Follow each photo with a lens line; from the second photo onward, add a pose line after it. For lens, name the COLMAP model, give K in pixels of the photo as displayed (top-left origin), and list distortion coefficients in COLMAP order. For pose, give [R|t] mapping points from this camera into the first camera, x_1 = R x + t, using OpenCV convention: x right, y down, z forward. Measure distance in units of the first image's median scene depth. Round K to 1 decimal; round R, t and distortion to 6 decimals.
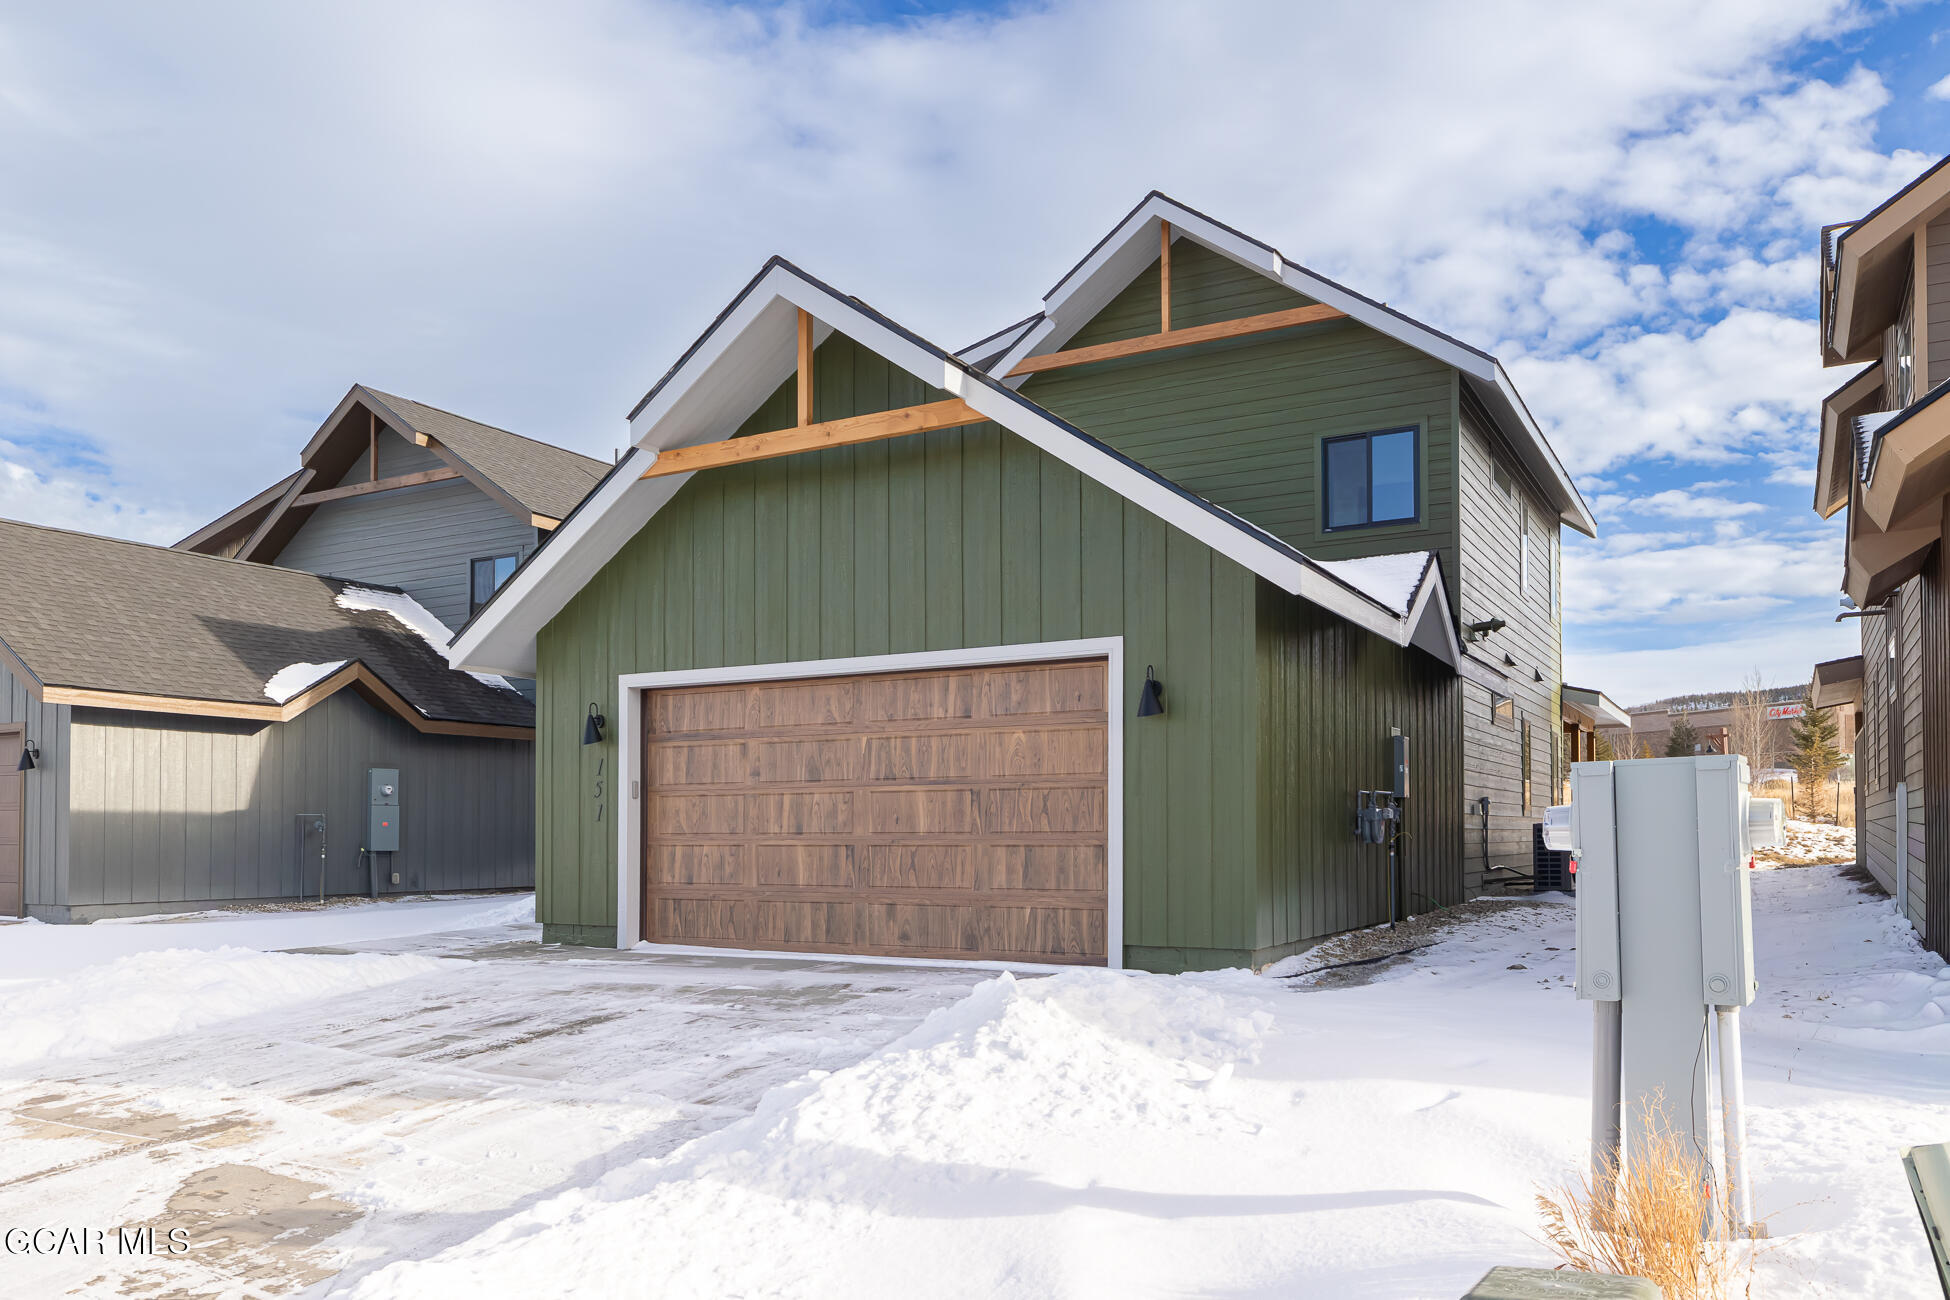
lens RADIAL K [[1447.6, 0, 975.0], [0, 1447.6, 650.0], [0, 0, 1]] dist [0.005476, 0.003758]
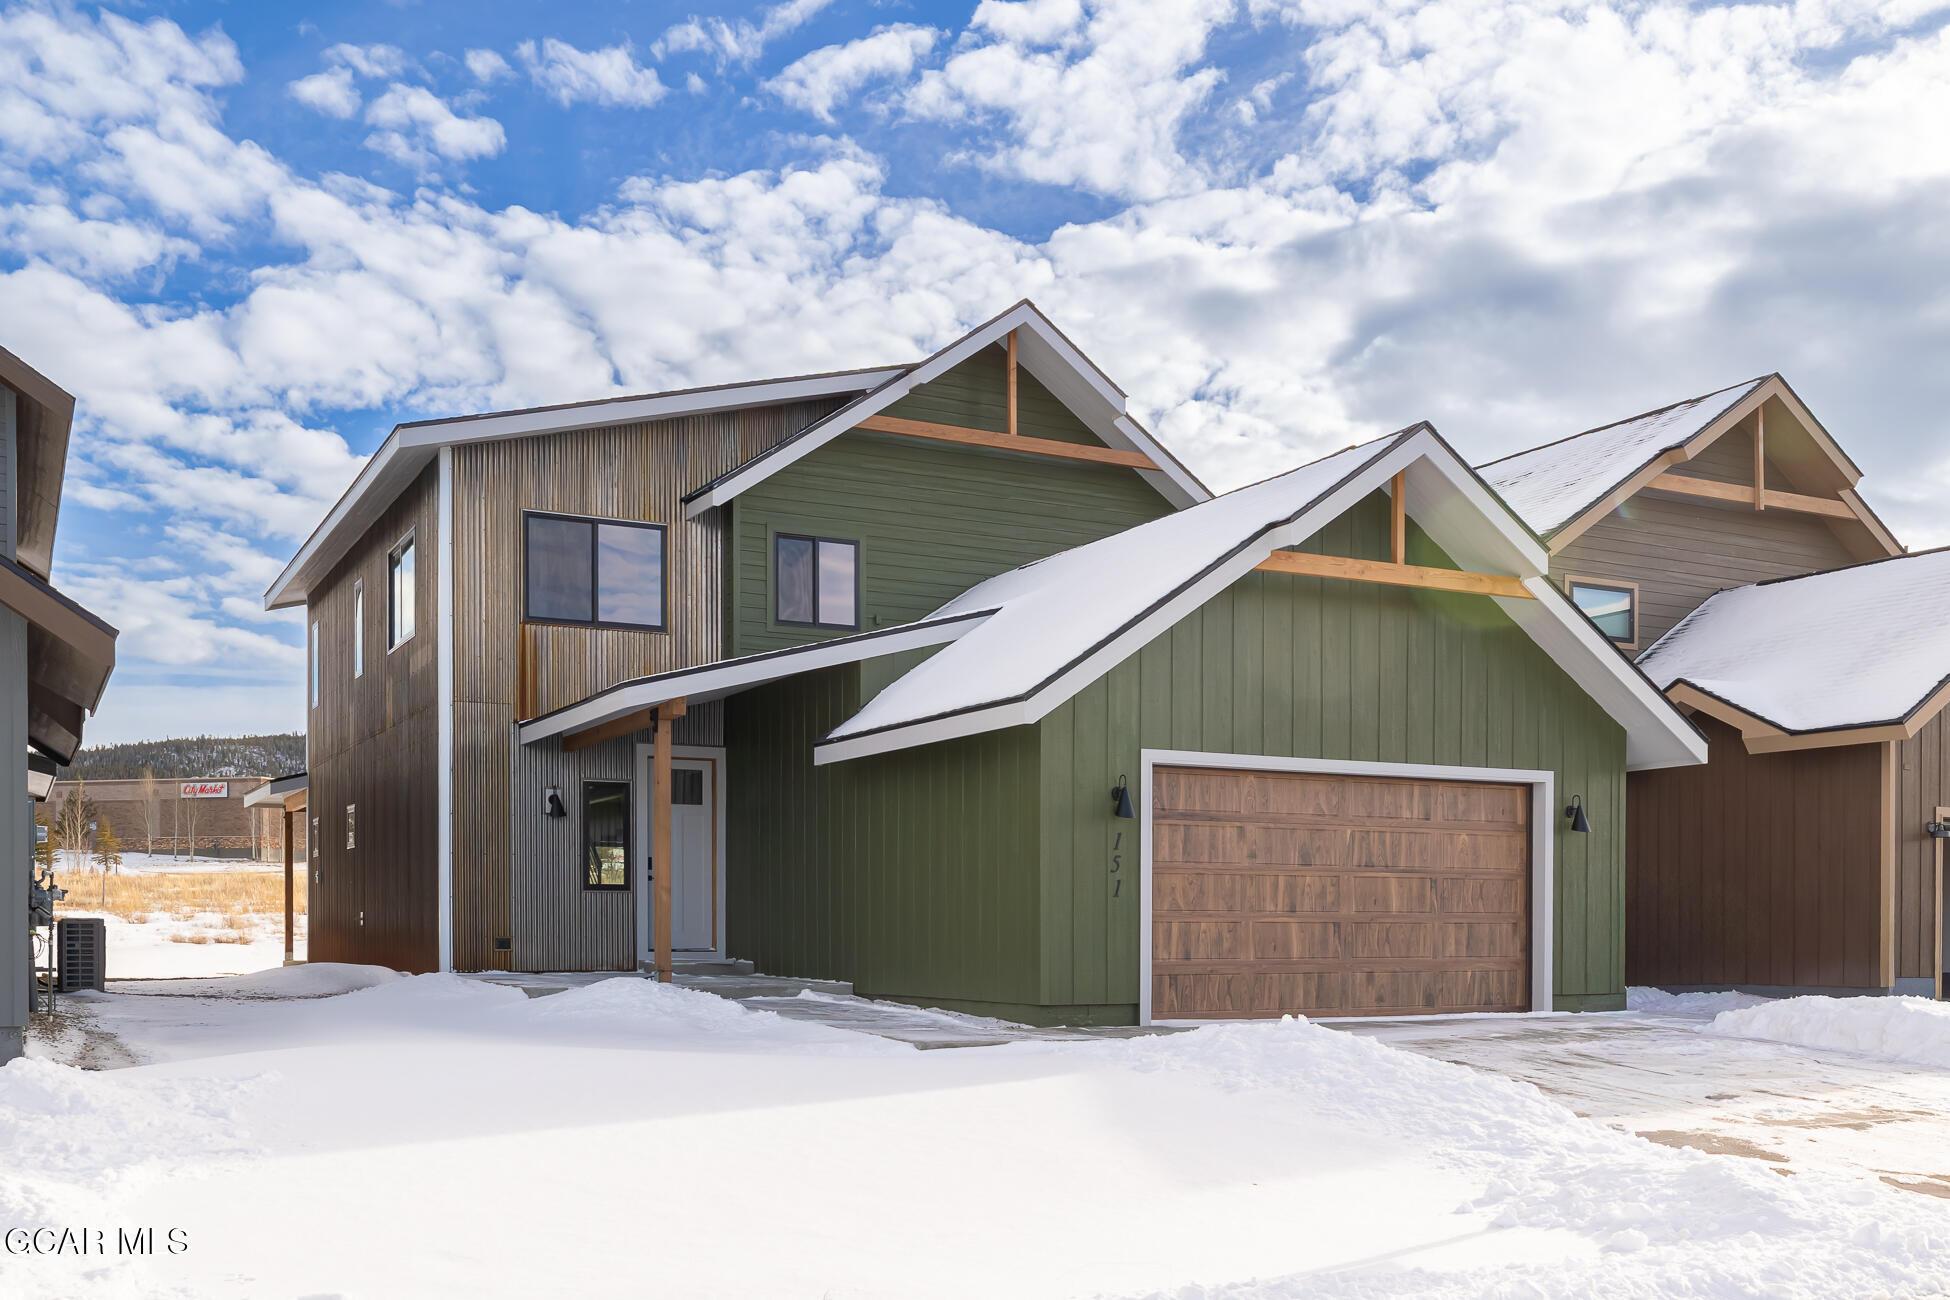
lens RADIAL K [[1907.0, 0, 974.5], [0, 1907.0, 718.6], [0, 0, 1]] dist [-0.000024, -0.005018]
pose [[0.521269, 0.099514, 0.847570, -1.526275], [-0.109829, 0.992741, -0.049012, 0.079331], [-0.846296, -0.067540, 0.528415, 0.450126]]
